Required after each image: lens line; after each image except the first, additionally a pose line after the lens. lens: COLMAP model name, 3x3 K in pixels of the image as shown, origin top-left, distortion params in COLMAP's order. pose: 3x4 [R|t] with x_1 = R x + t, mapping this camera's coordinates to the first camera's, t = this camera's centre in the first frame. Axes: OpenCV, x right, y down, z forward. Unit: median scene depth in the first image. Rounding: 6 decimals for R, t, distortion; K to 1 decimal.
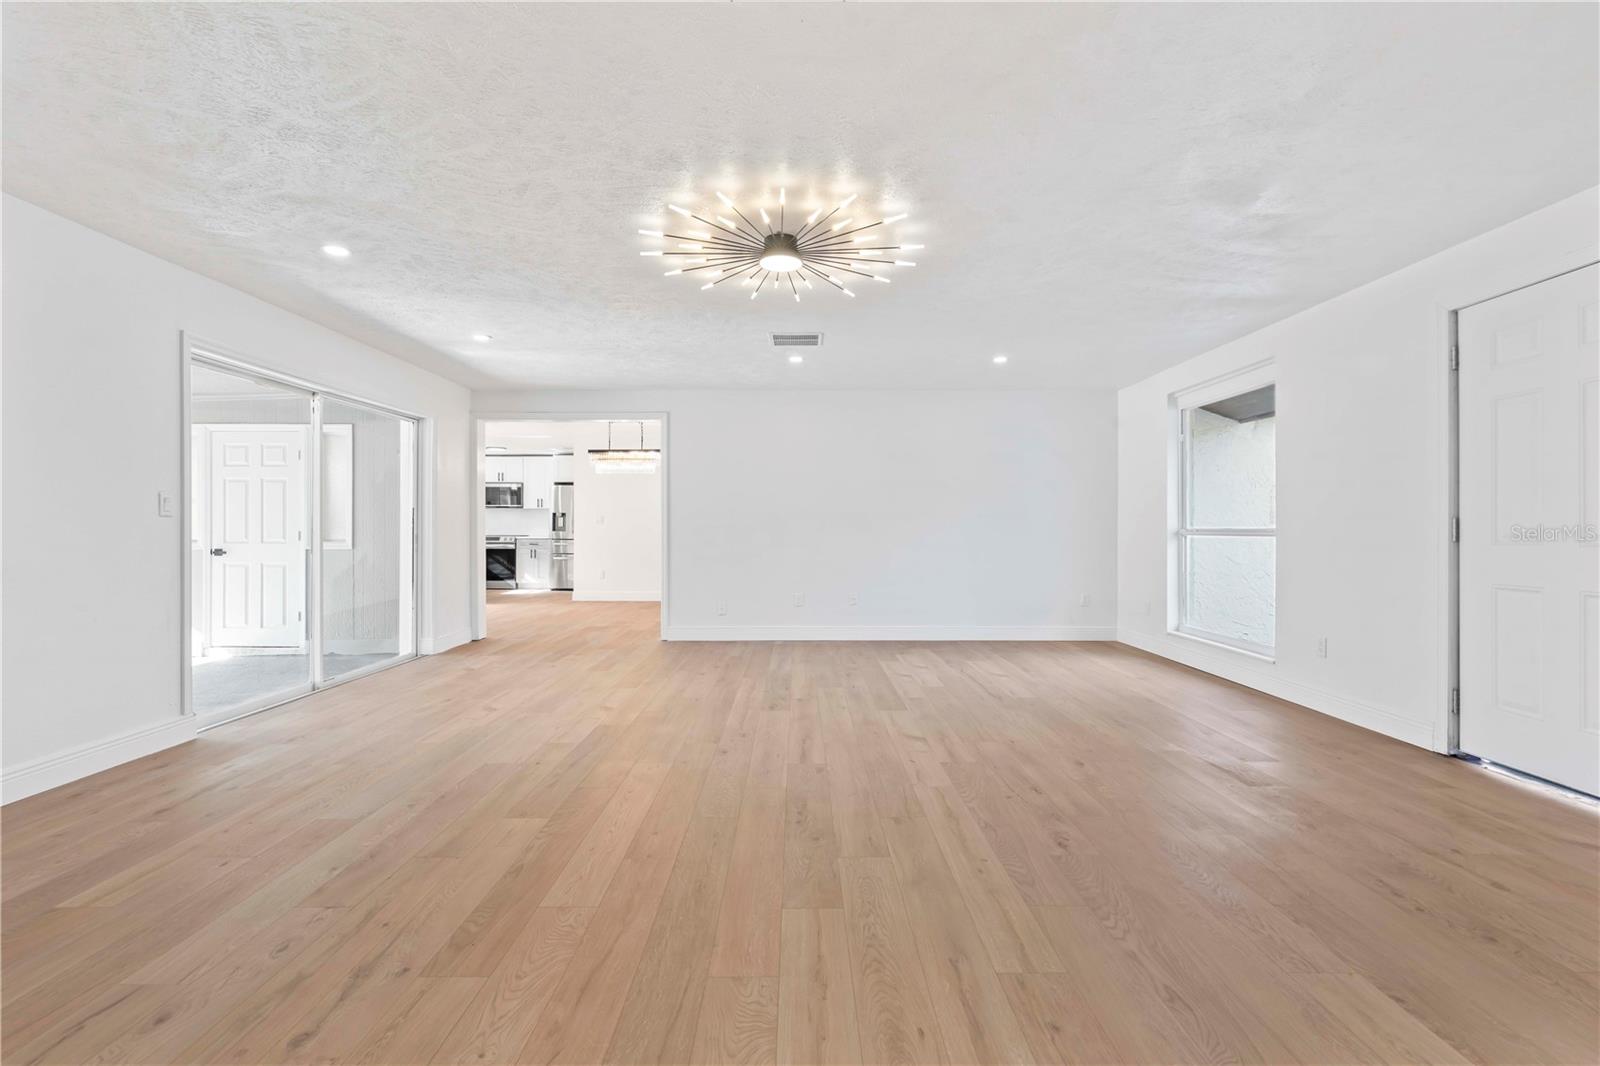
lens RADIAL K [[732.8, 0, 785.0], [0, 732.8, 531.6], [0, 0, 1]] dist [-0.000495, -0.000089]
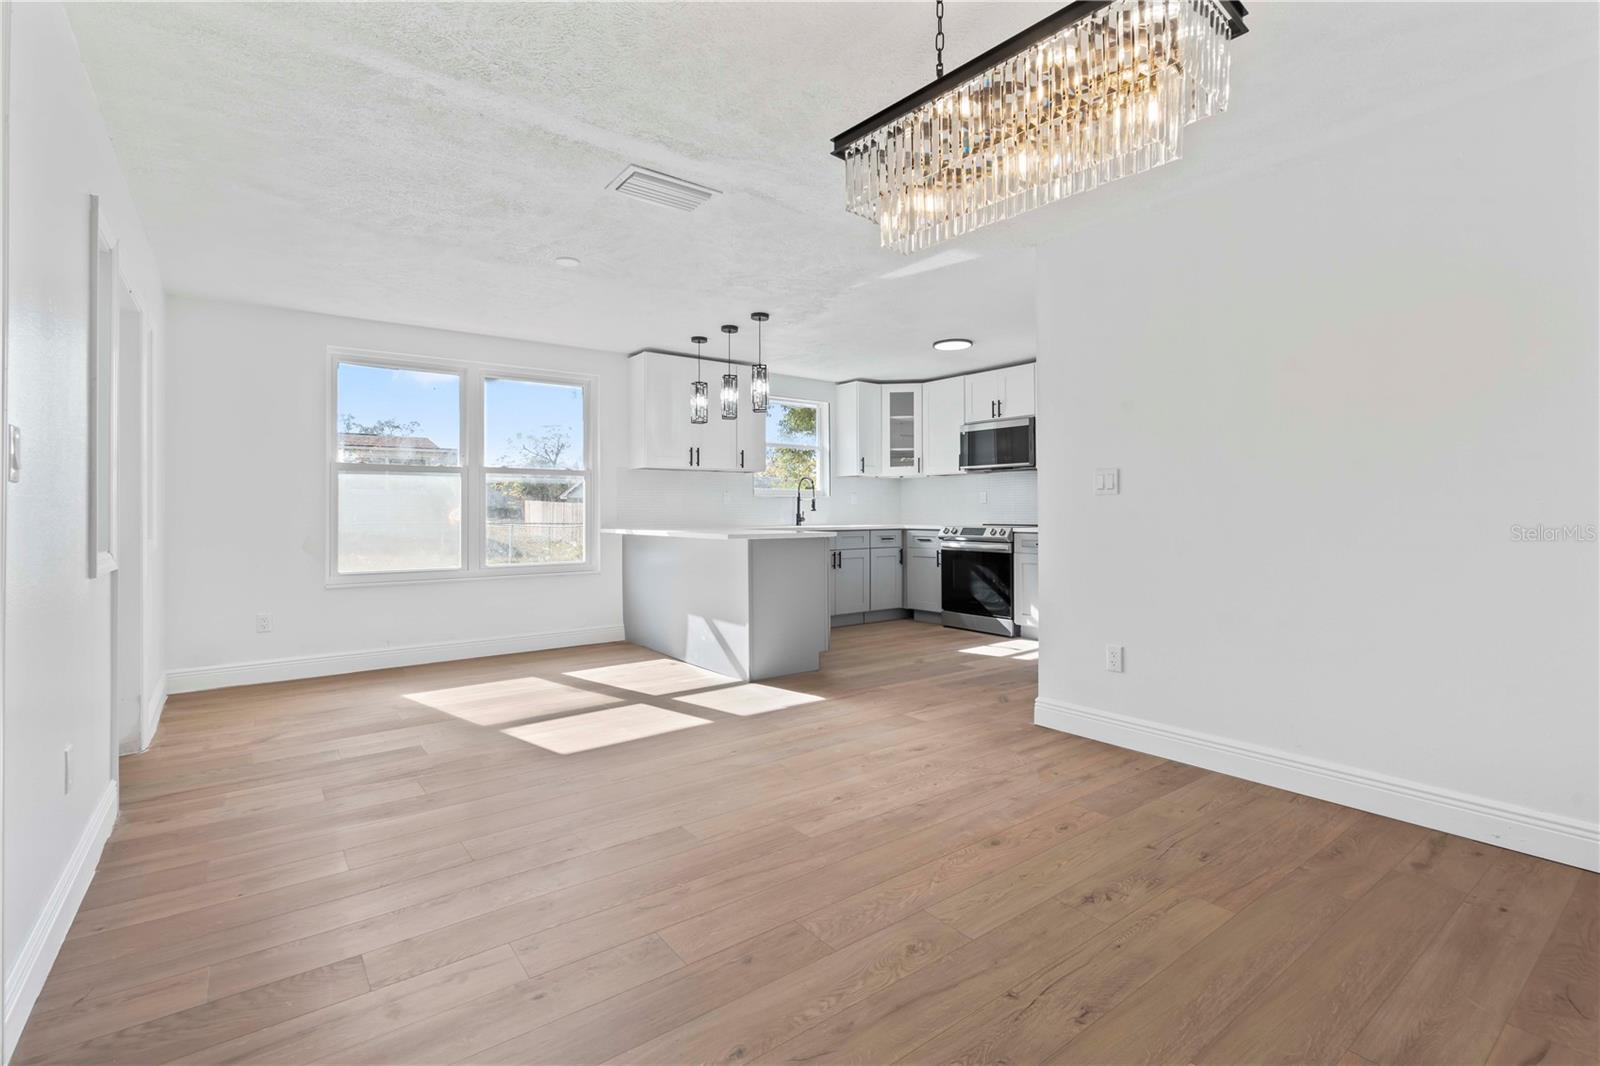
lens RADIAL K [[739.0, 0, 804.6], [0, 739.0, 508.1], [0, 0, 1]] dist [-0.017428, -0.000038]
pose [[0.616896, -0.012776, -0.786941, -0.253105], [0.005386, 0.999913, -0.012011, -0.003013], [0.787026, 0.003171, 0.616911, 2.161234]]
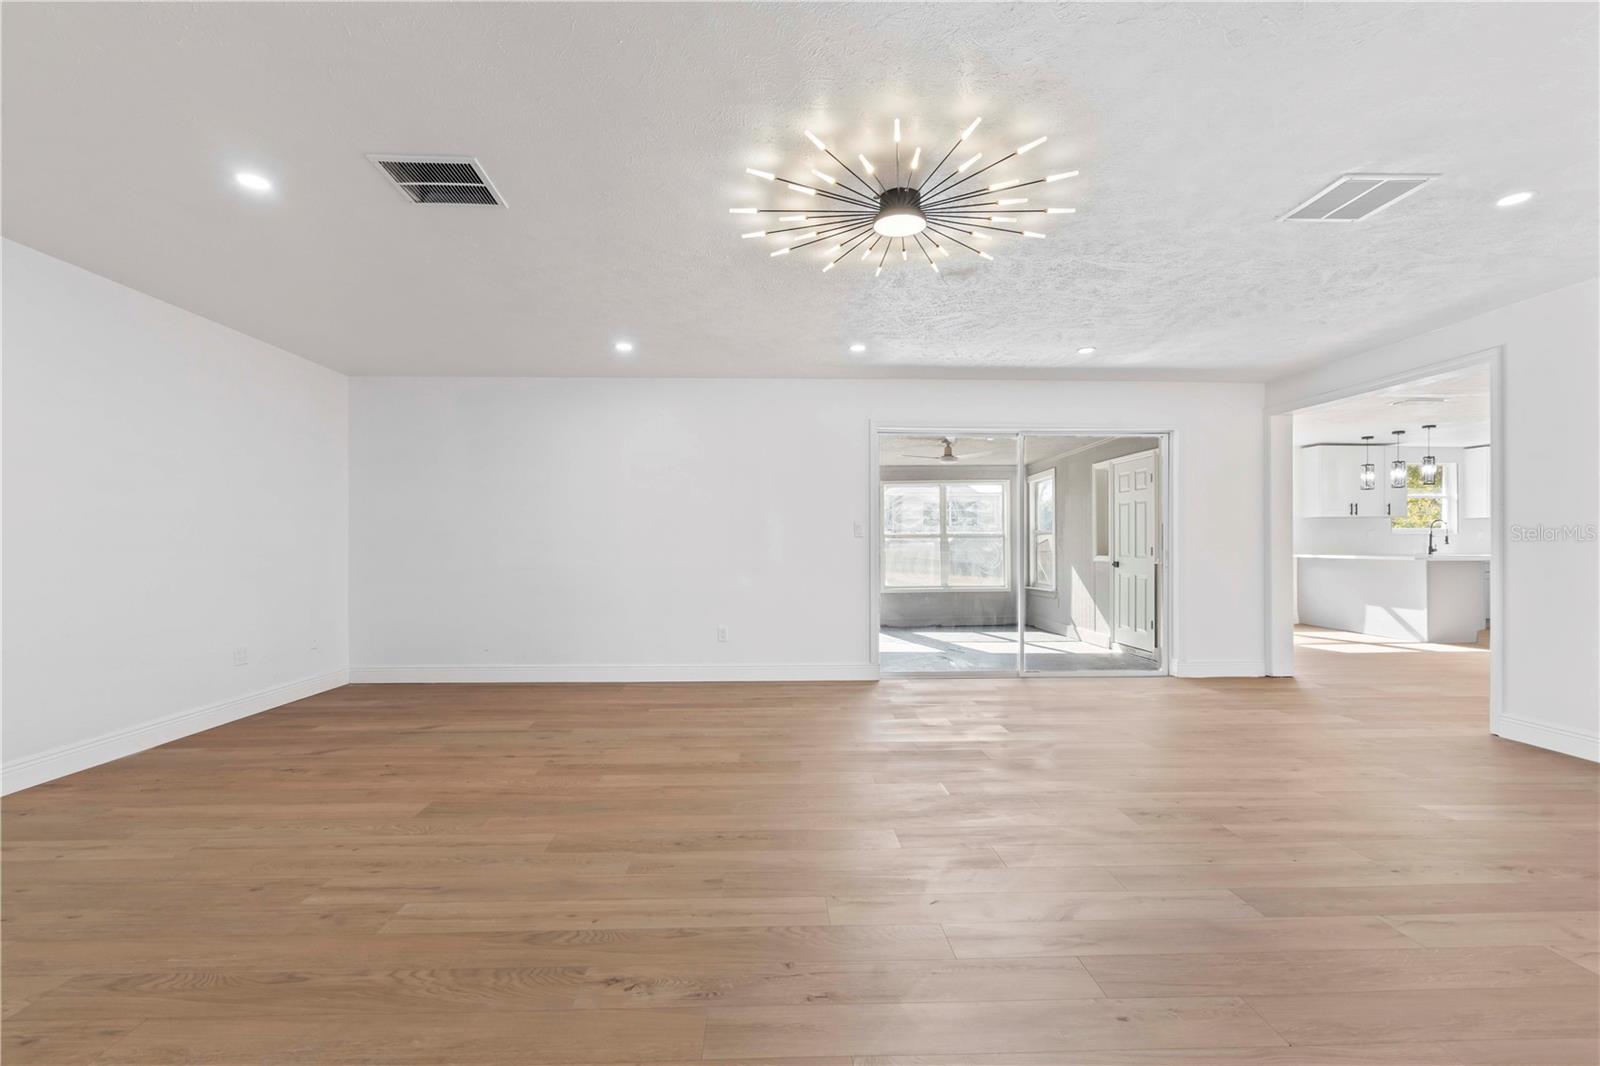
lens RADIAL K [[721.4, 0, 784.7], [0, 721.4, 543.8], [0, 0, 1]] dist [-0.003255, -0.000510]
pose [[0.036624, -0.001135, -0.999328, 0.797153], [-0.005580, 0.999984, -0.001341, -0.003163], [0.999314, 0.005625, 0.036617, 0.830505]]
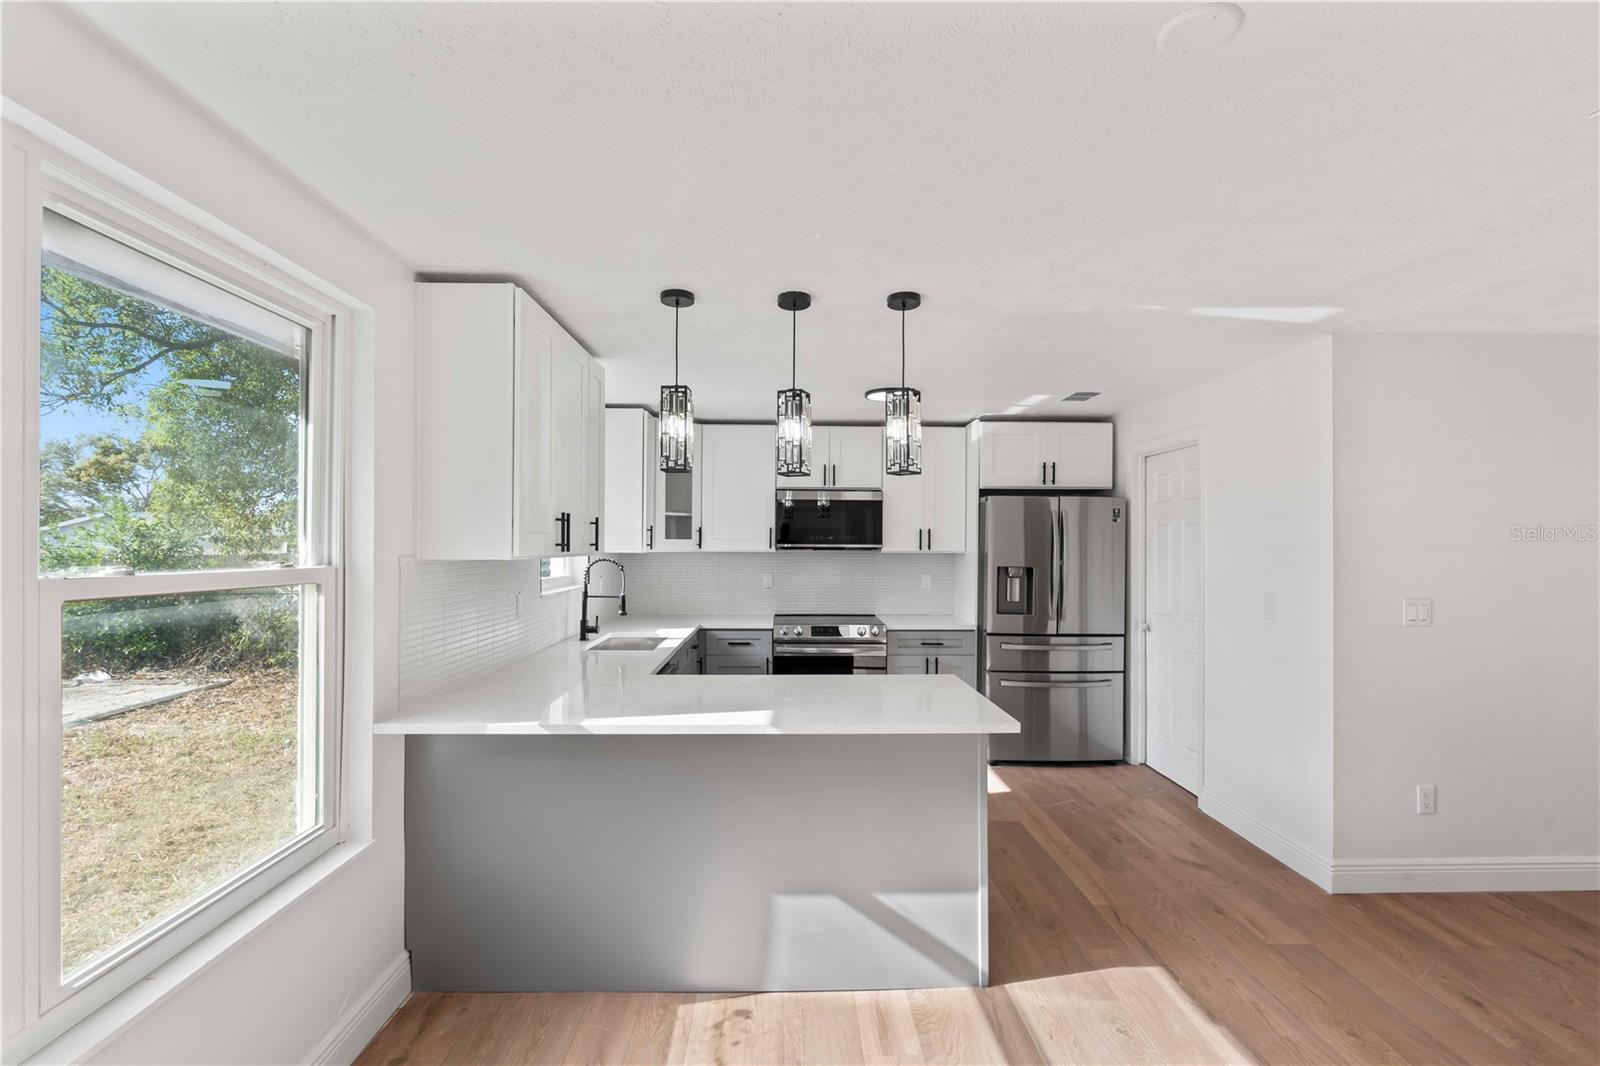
lens RADIAL K [[718.8, 0, 802.0], [0, 718.8, 538.7], [0, 0, 1]] dist [-0.020016, 0.000433]
pose [[0.999281, -0.002225, 0.037854, -1.559413], [0.002629, 0.999940, -0.010638, -0.130828], [-0.037828, 0.010730, 0.999227, 2.229554]]
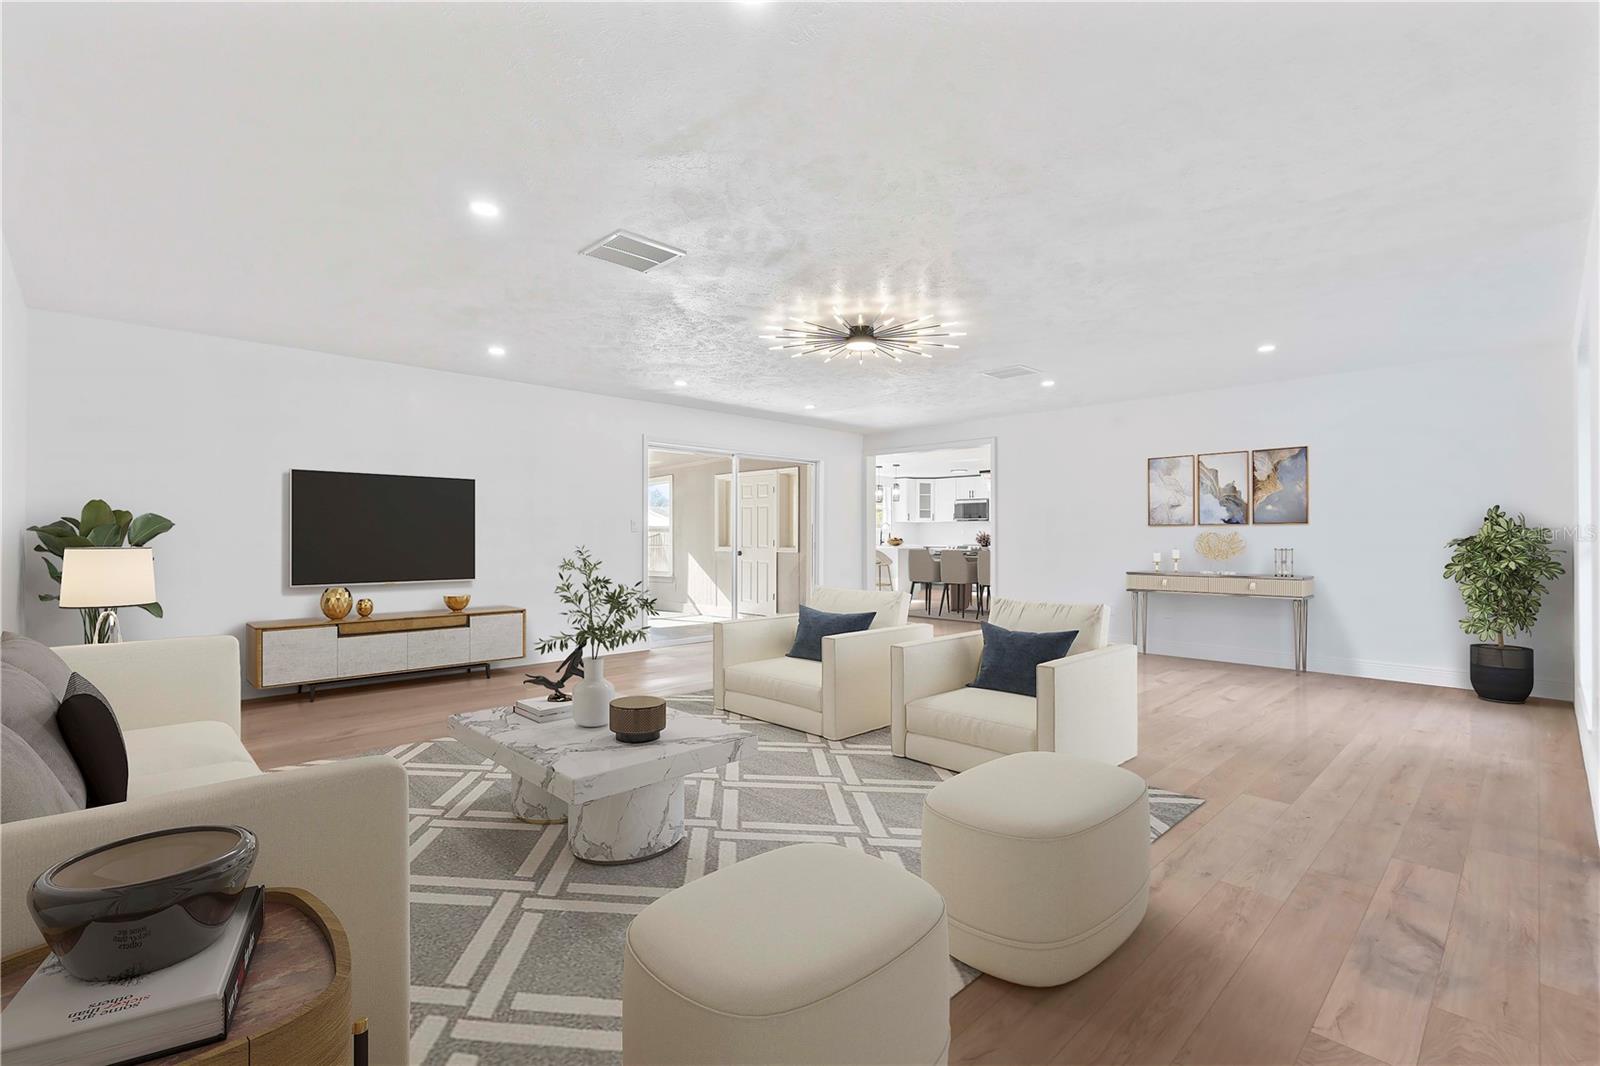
lens RADIAL K [[732.3, 0, 800.0], [0, 732.3, 533.0], [0, 0, 1]] dist [-0.000032, -0.000011]
pose [[0.709802, -0.007939, -0.704357, 0.889535], [-0.001833, 0.999912, -0.013118, 0.008127], [0.704399, 0.010602, 0.709725, -0.066509]]
